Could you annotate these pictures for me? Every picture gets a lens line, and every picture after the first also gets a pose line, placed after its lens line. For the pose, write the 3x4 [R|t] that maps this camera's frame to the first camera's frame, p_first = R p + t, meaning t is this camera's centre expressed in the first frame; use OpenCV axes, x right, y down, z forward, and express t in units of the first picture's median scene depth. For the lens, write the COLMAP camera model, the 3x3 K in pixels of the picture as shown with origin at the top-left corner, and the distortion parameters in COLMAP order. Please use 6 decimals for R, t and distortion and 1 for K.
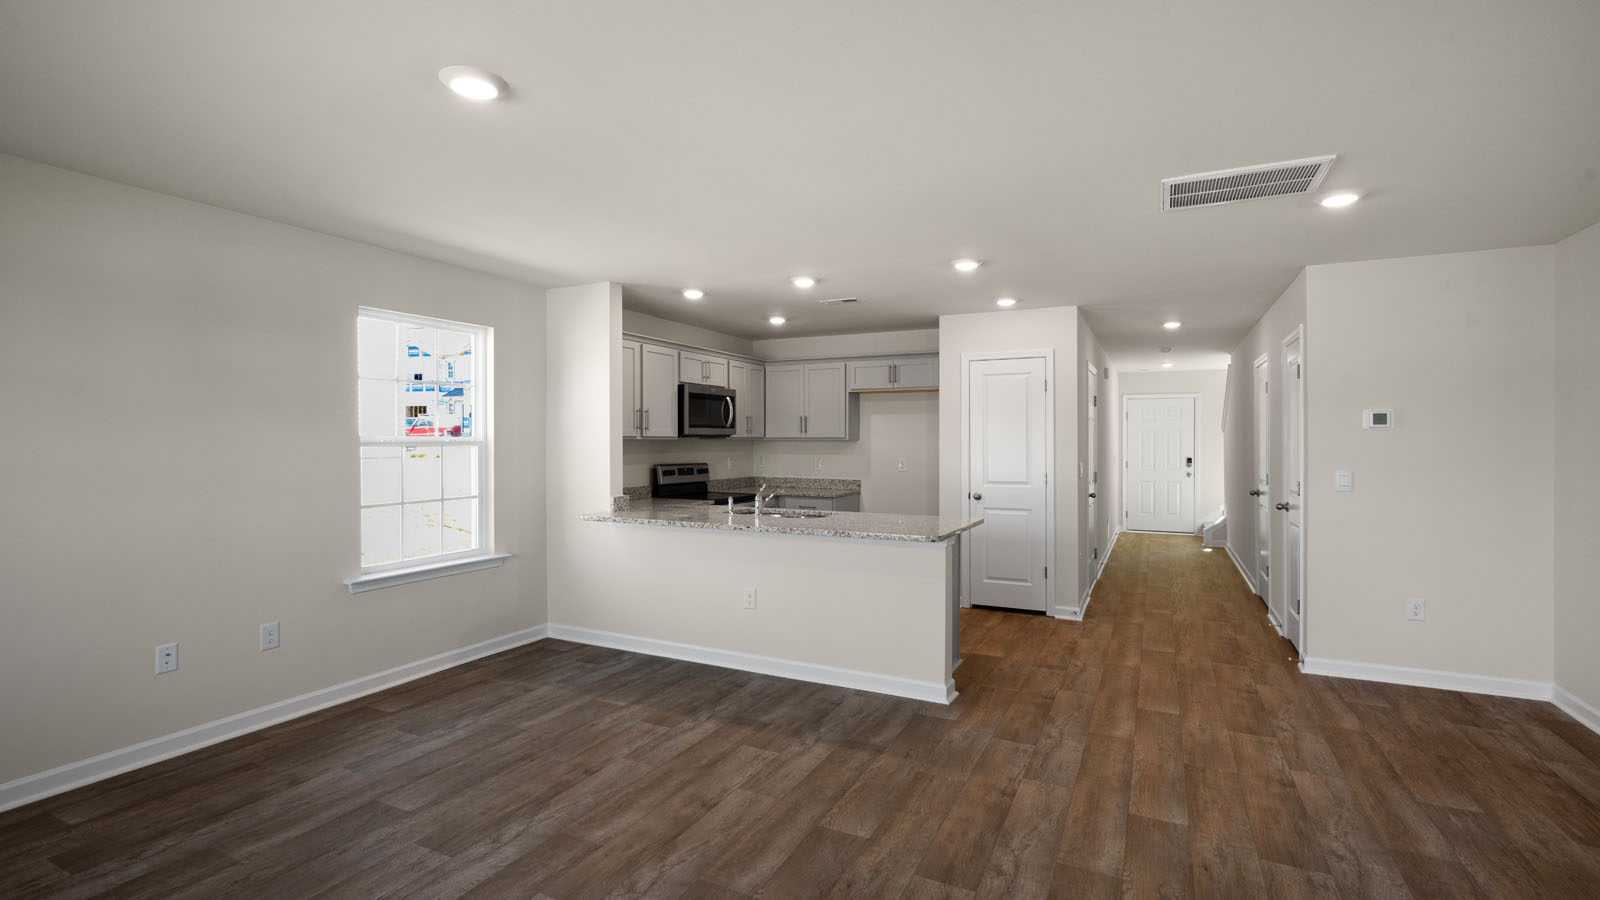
lens RADIAL K [[732.4, 0, 805.5], [0, 732.4, 445.4], [0, 0, 1]] dist [0.009807, 0.000759]
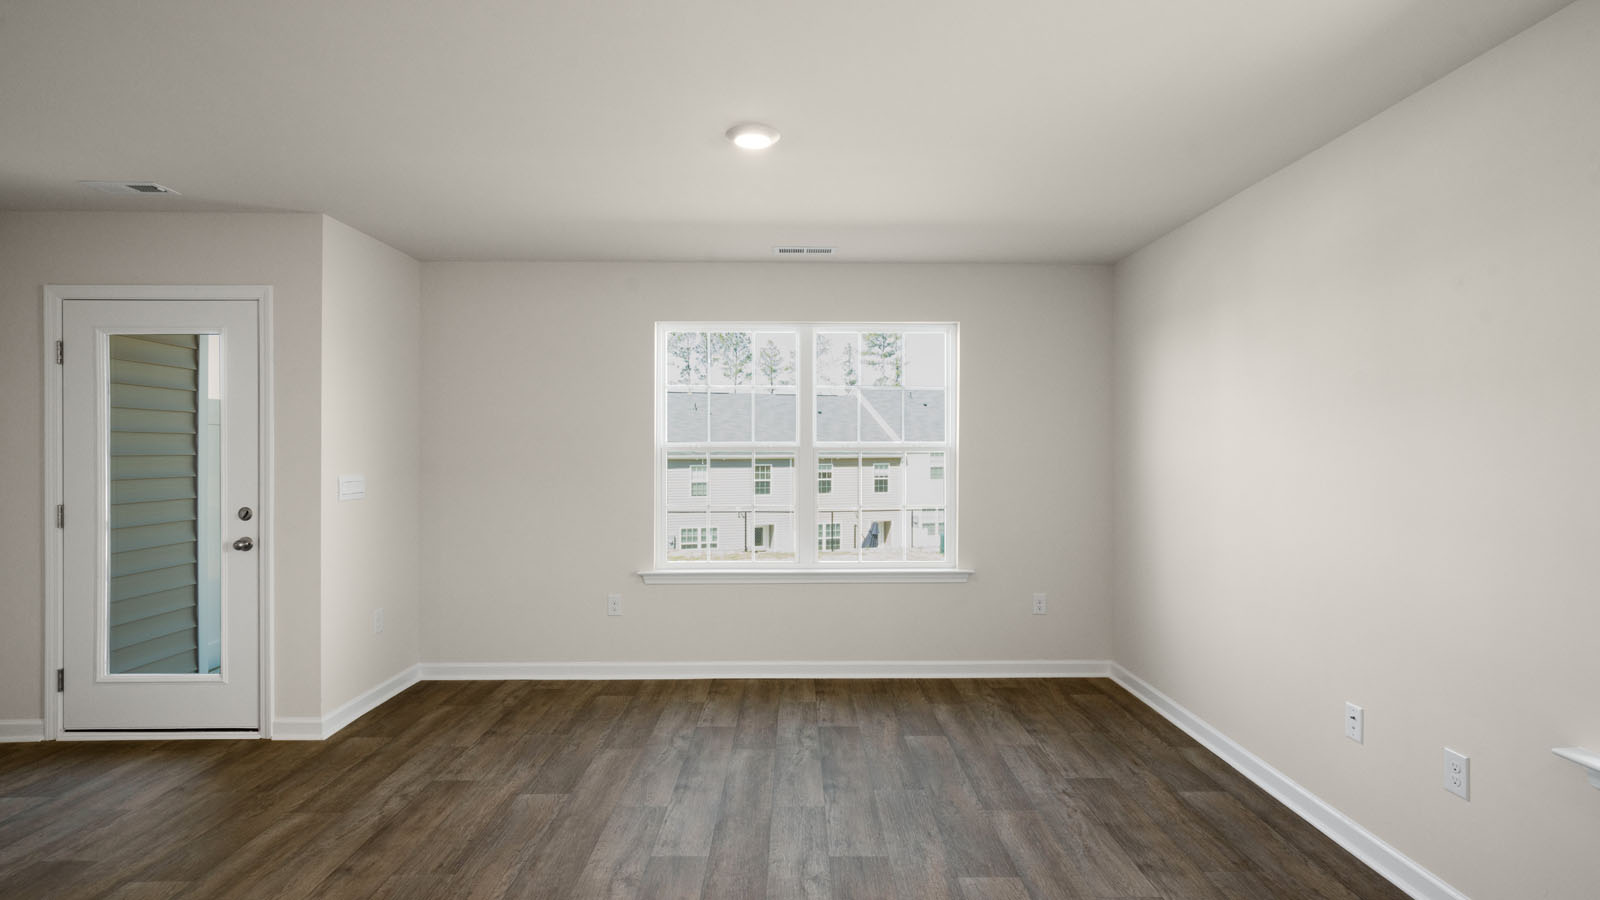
lens RADIAL K [[774.3, 0, 806.0], [0, 774.3, 450.3], [0, 0, 1]] dist [0.000207, 0.002870]
pose [[-0.900208, 0.007004, -0.435405, 0.087961], [0.003757, 0.999958, 0.008318, -0.004911], [0.435445, 0.005852, -0.900196, 0.955541]]
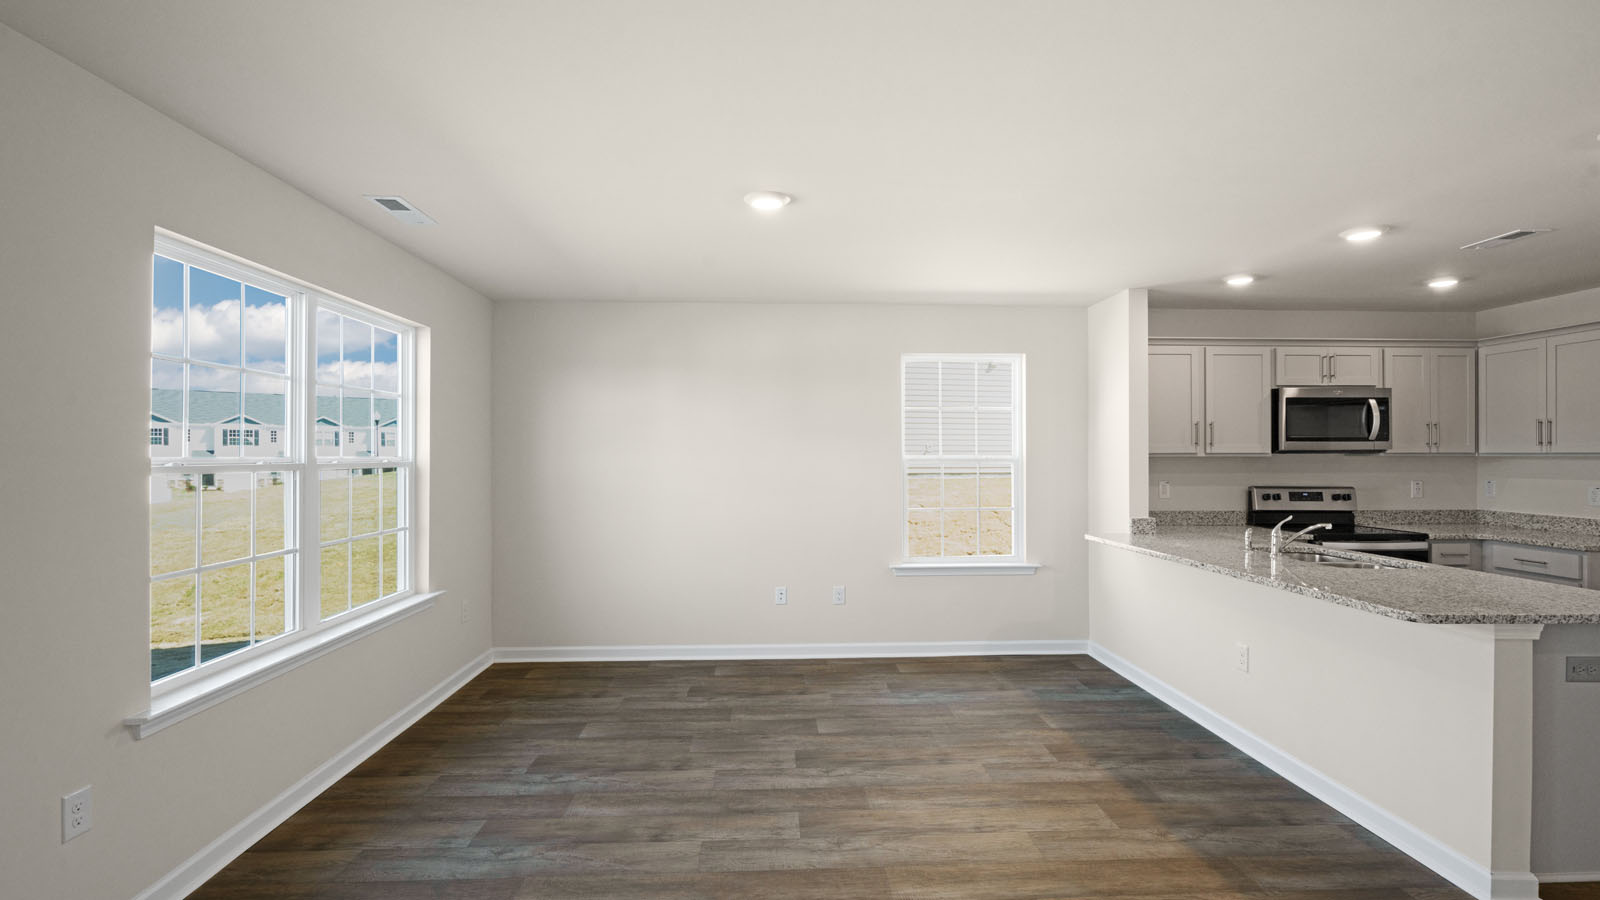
lens RADIAL K [[752.1, 0, 811.2], [0, 752.1, 455.3], [0, 0, 1]] dist [0.013216, 0.000194]
pose [[0.493452, 0.004370, -0.869762, 0.362479], [-0.005909, 0.999981, 0.001671, -0.008747], [0.869753, 0.004315, 0.493468, 0.166793]]
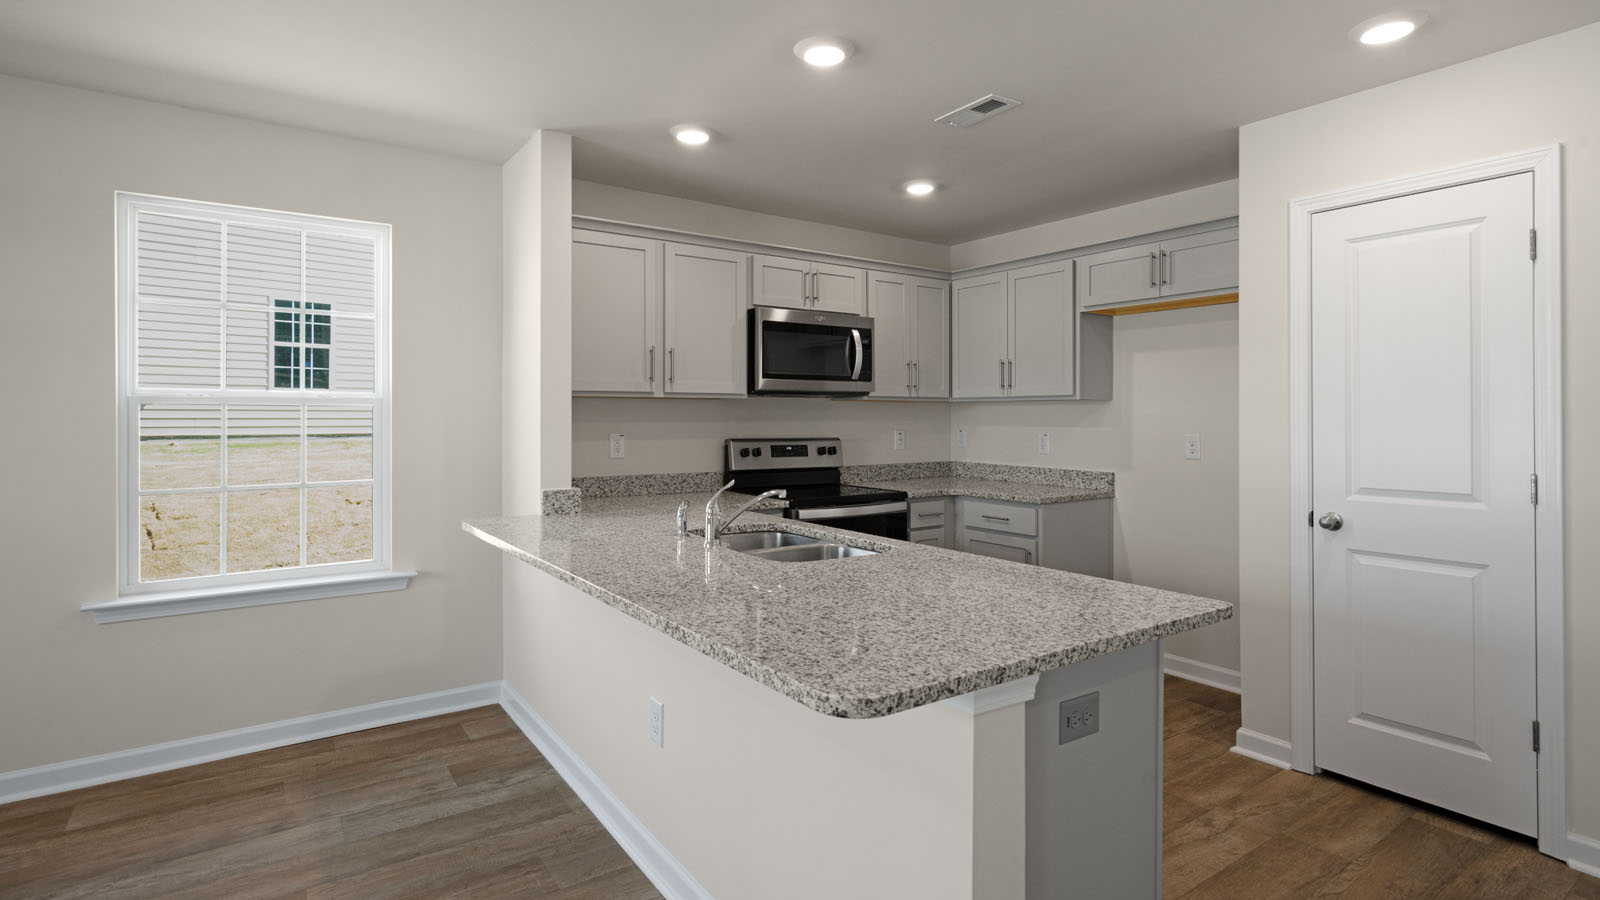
lens RADIAL K [[774.3, 0, 817.0], [0, 774.3, 416.4], [0, 0, 1]] dist [0.000207, 0.002870]
pose [[0.877410, 0.000957, -0.479741, 0.225842], [-0.004345, 0.999973, -0.005952, 0.012838], [0.479722, 0.007307, 0.877390, 0.543693]]
